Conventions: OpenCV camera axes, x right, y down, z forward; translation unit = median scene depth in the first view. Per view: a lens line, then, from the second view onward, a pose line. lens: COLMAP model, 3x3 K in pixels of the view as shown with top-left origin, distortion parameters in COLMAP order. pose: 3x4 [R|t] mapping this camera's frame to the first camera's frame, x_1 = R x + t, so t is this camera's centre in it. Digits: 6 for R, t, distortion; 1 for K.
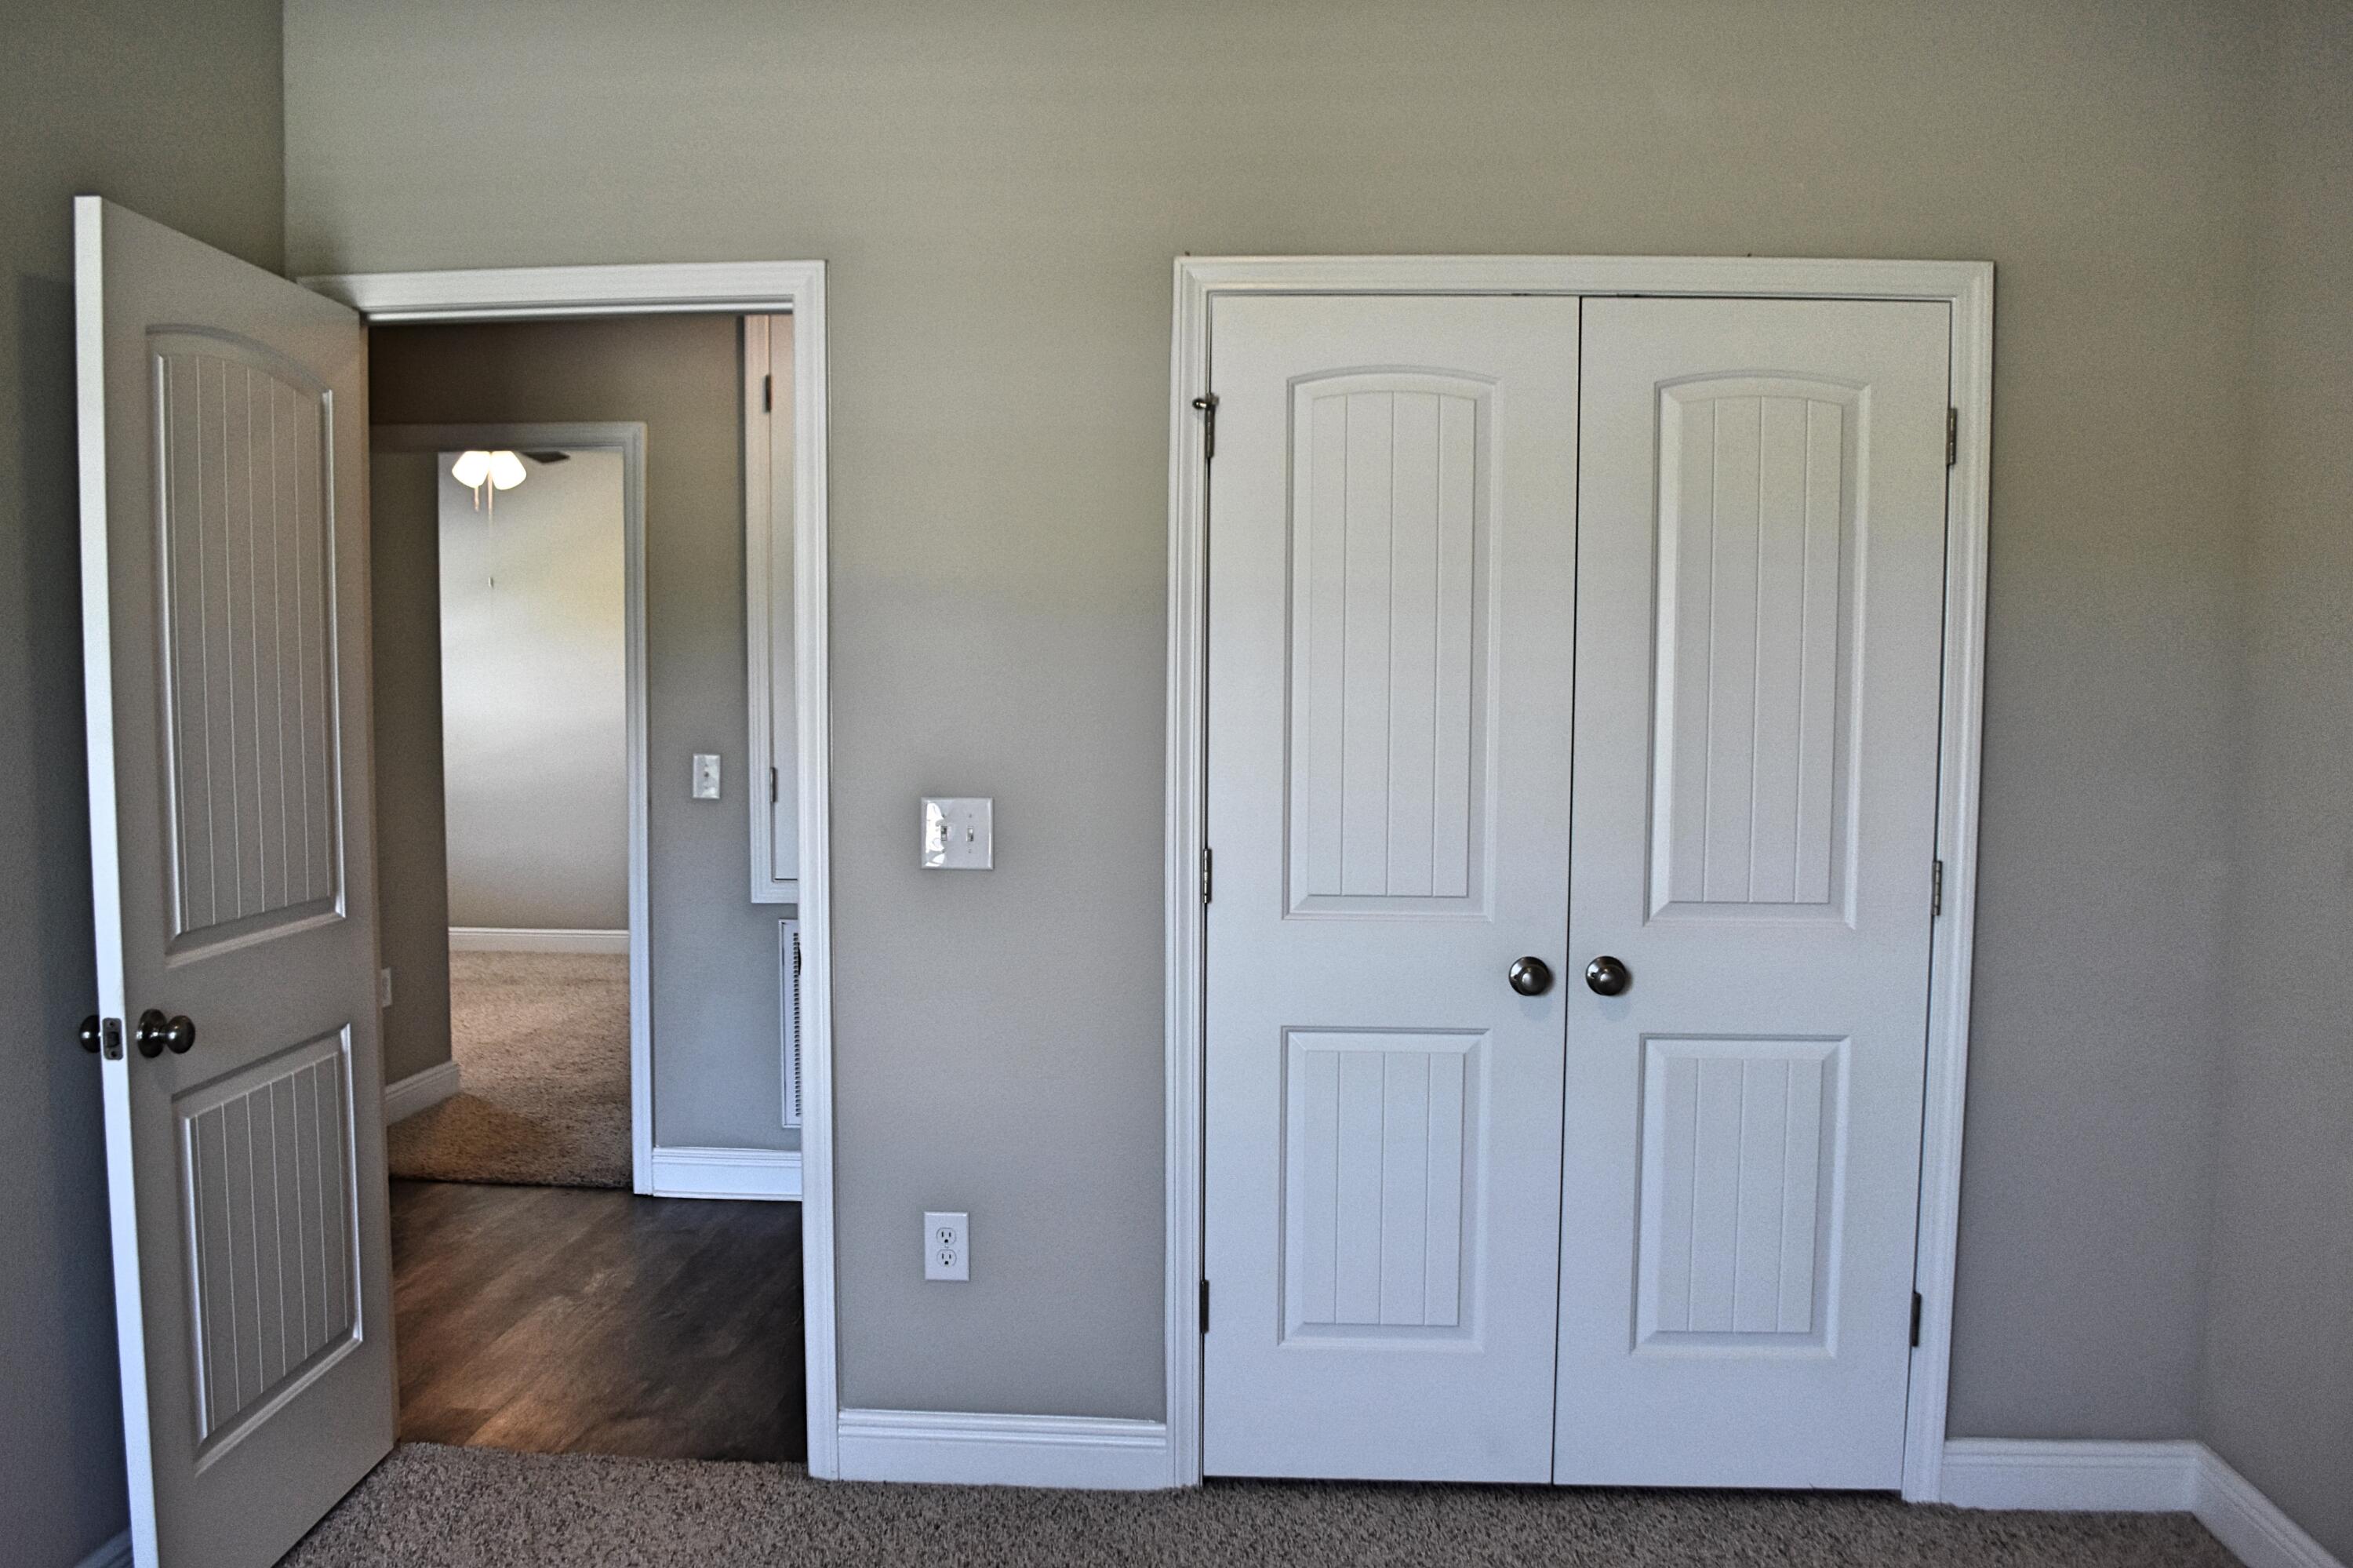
lens RADIAL K [[1909.9, 0, 1168.2], [0, 1909.9, 825.3], [0, 0, 1]] dist [-0.075149, -0.003151]
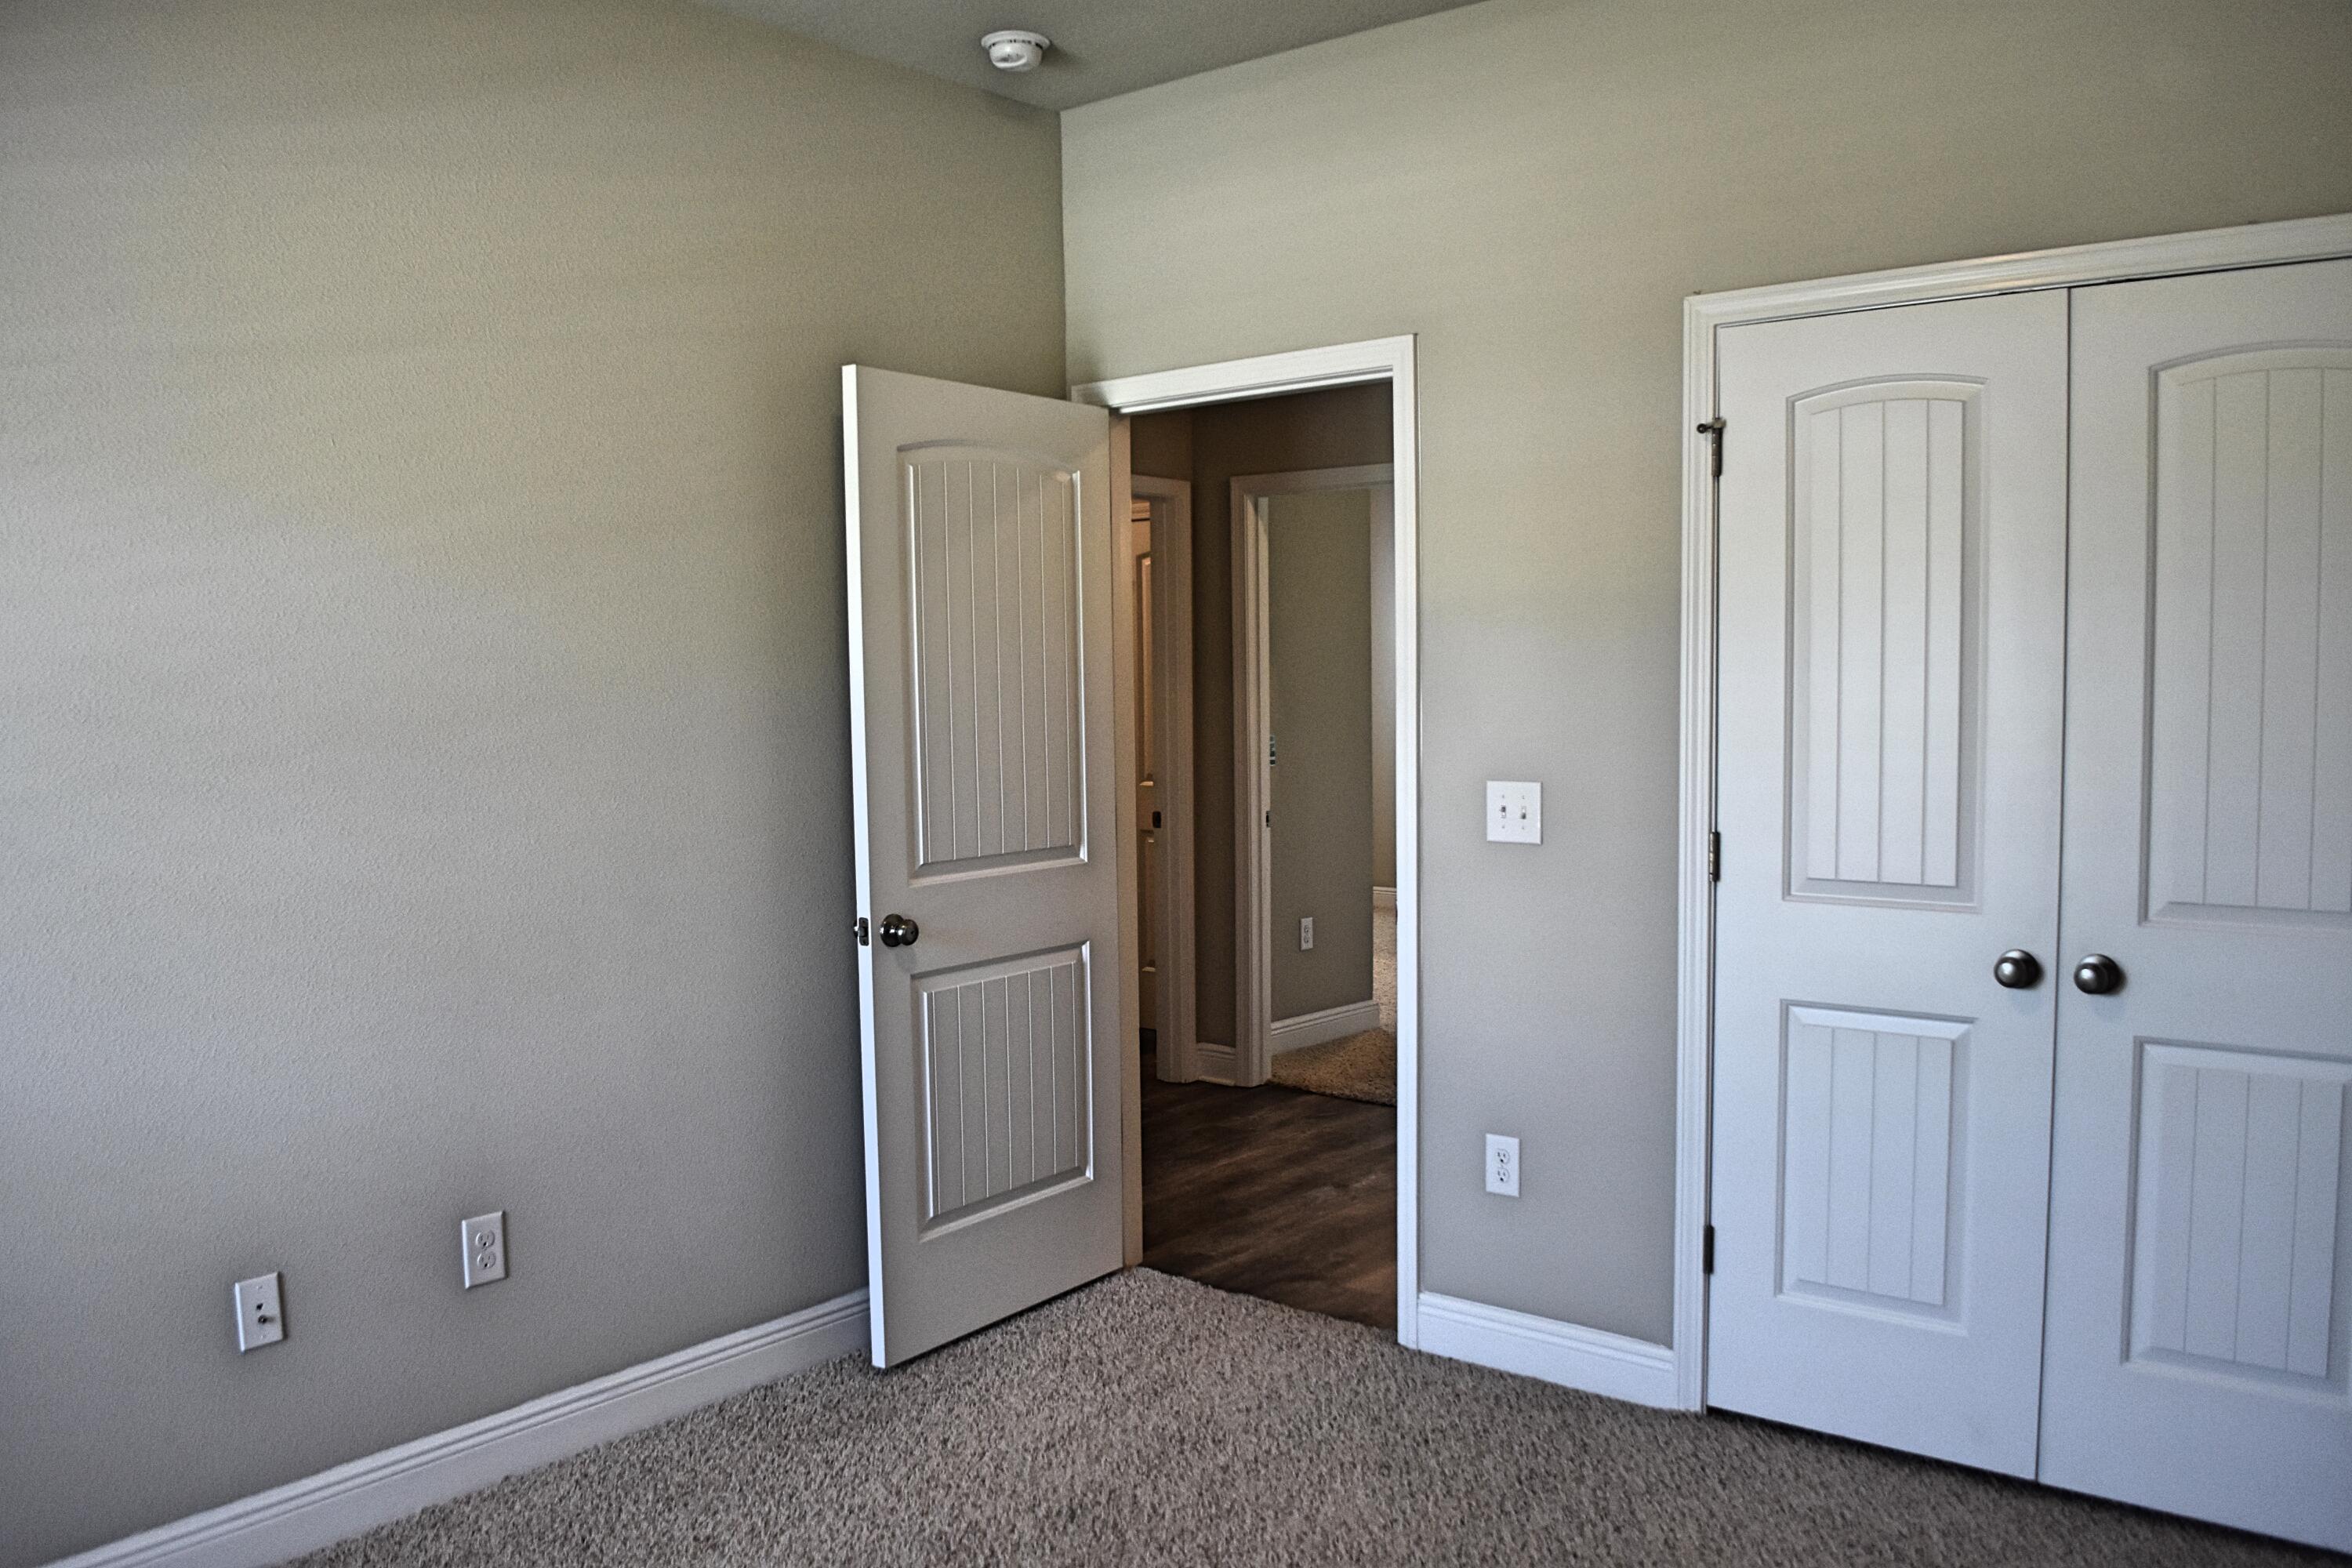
lens RADIAL K [[1865.7, 0, 1177.8], [0, 1865.7, 811.7], [0, 0, 1]] dist [-0.079448, 0.007803]
pose [[0.812349, 0.027497, -0.582522, 0.389217], [-0.027031, 0.999590, 0.009488, -0.001128], [0.582544, 0.008038, 0.812759, -0.045402]]
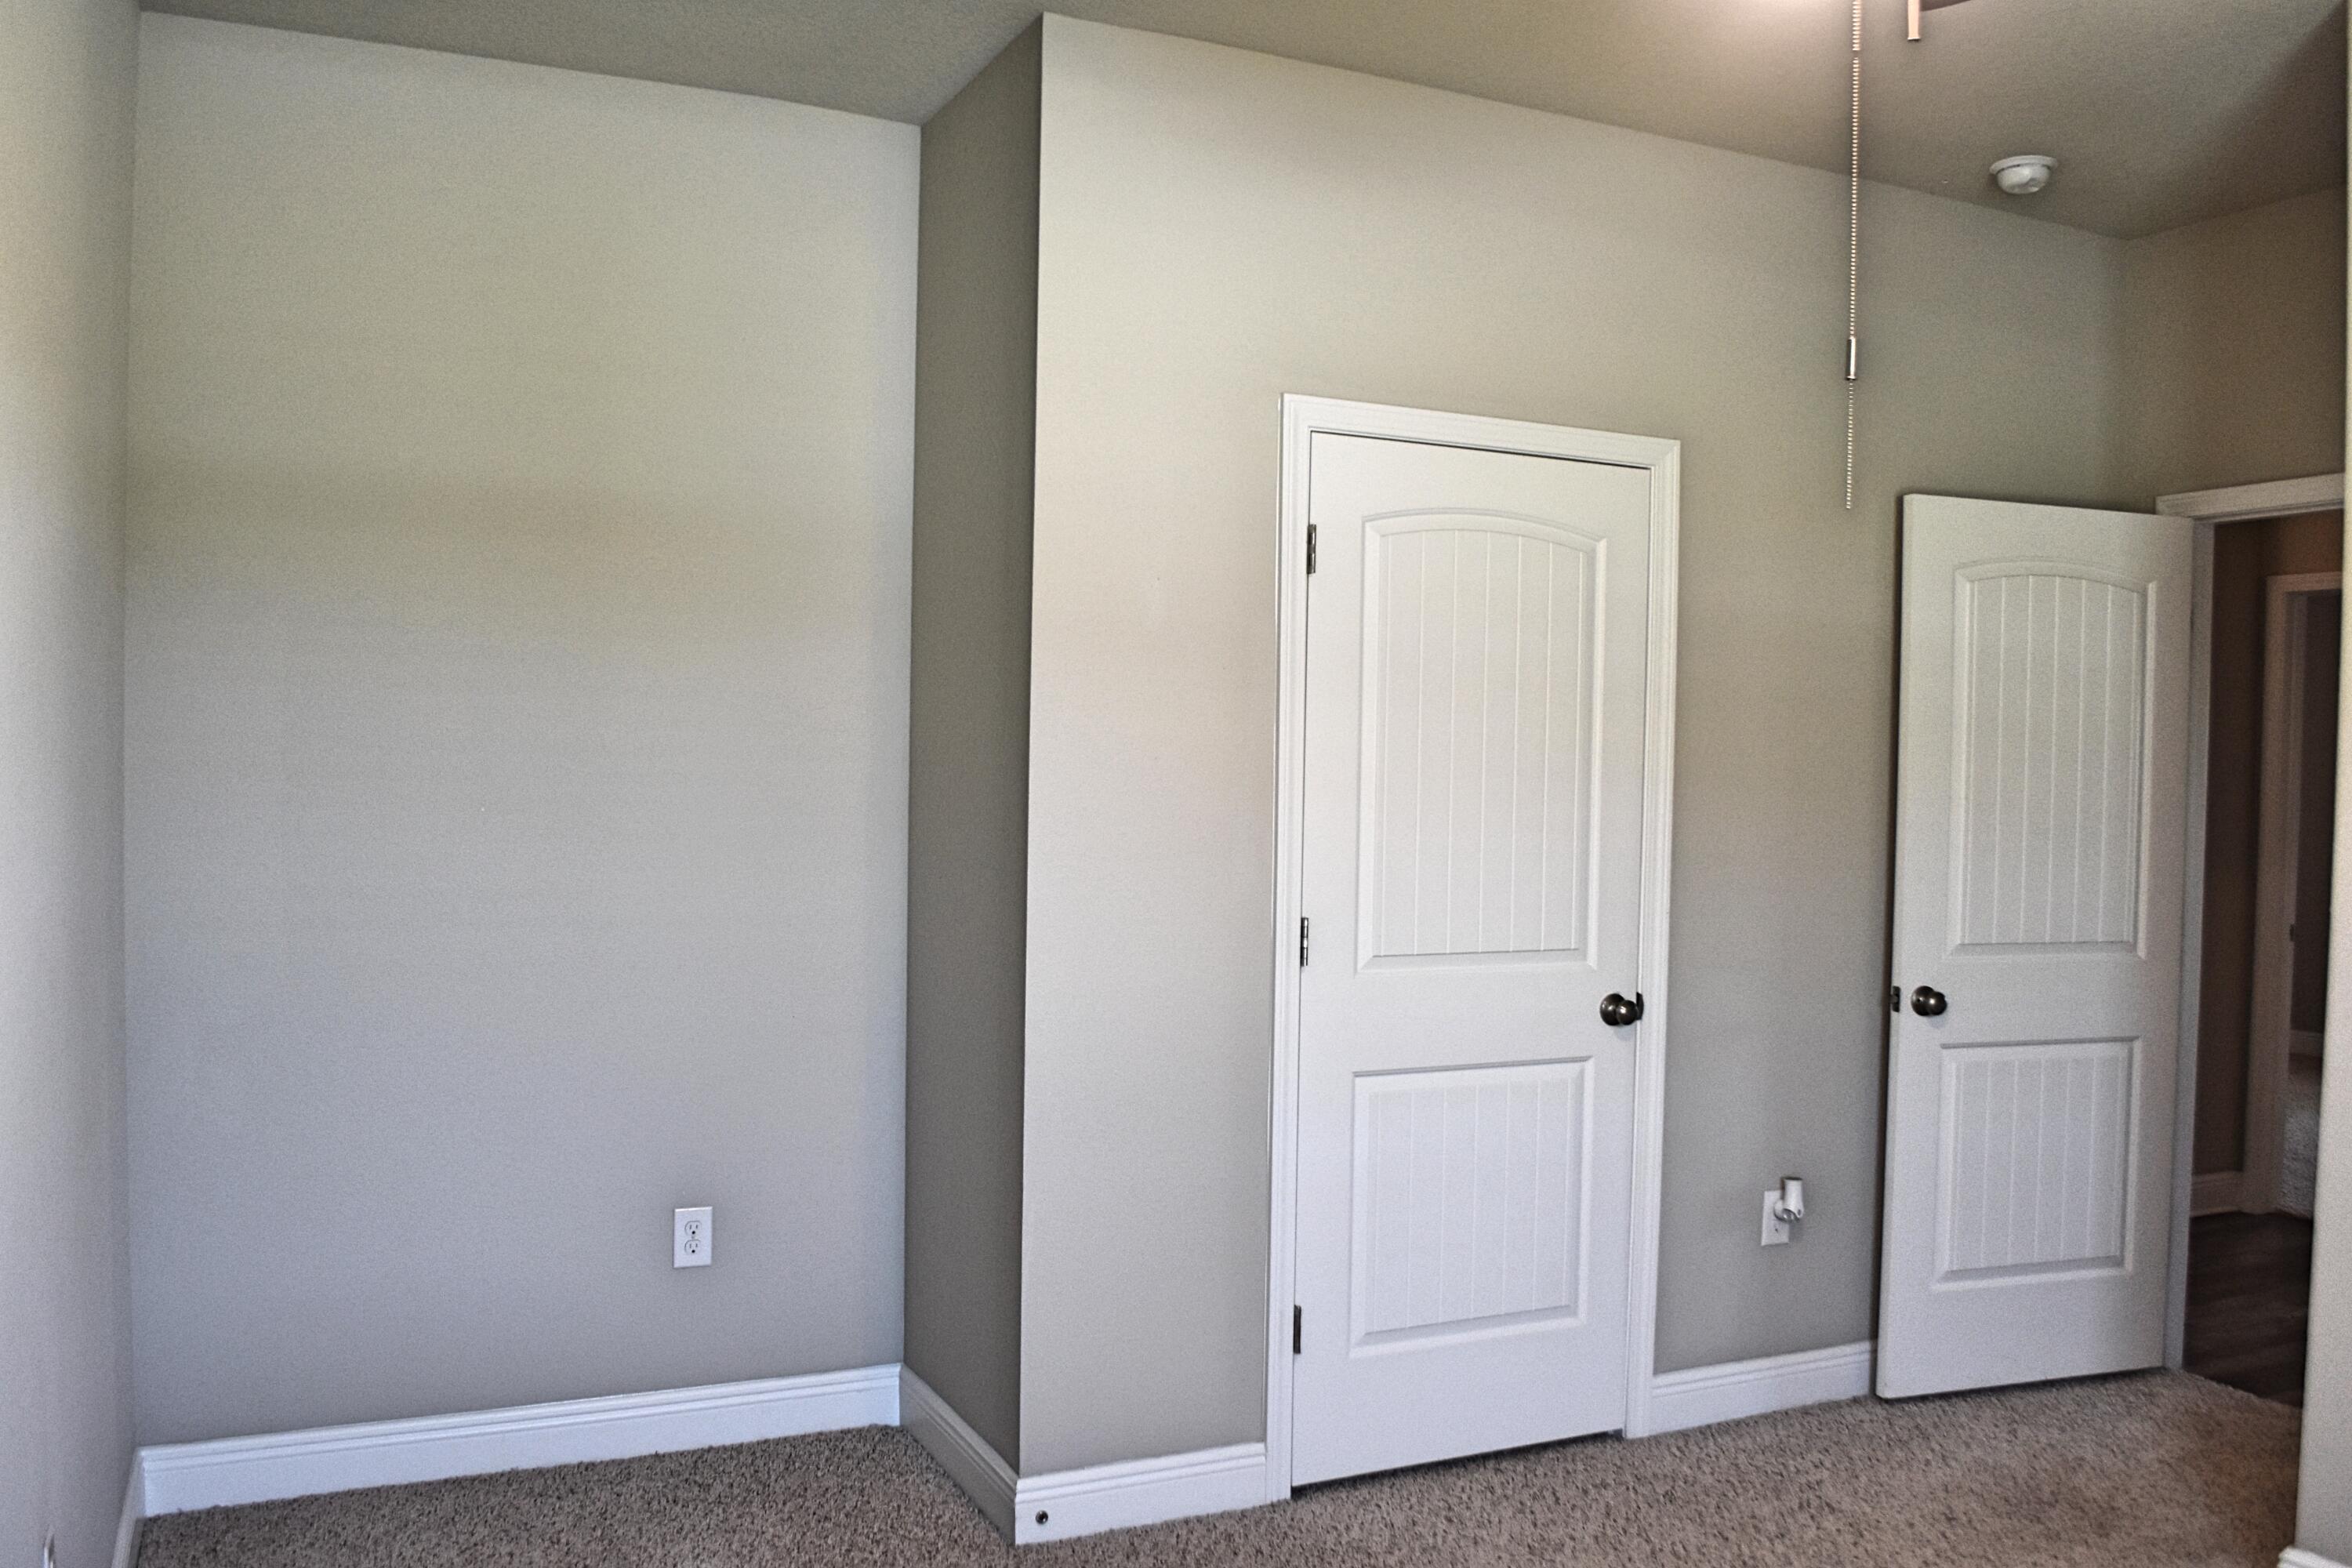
lens RADIAL K [[1909.1, 0, 1167.7], [0, 1909.1, 825.3], [0, 0, 1]] dist [-0.075149, -0.003151]
pose [[0.875984, -0.011048, 0.482214, -0.586096], [0.032417, 0.998826, -0.036005, -0.004195], [-0.481250, 0.047172, 0.875313, 0.053359]]
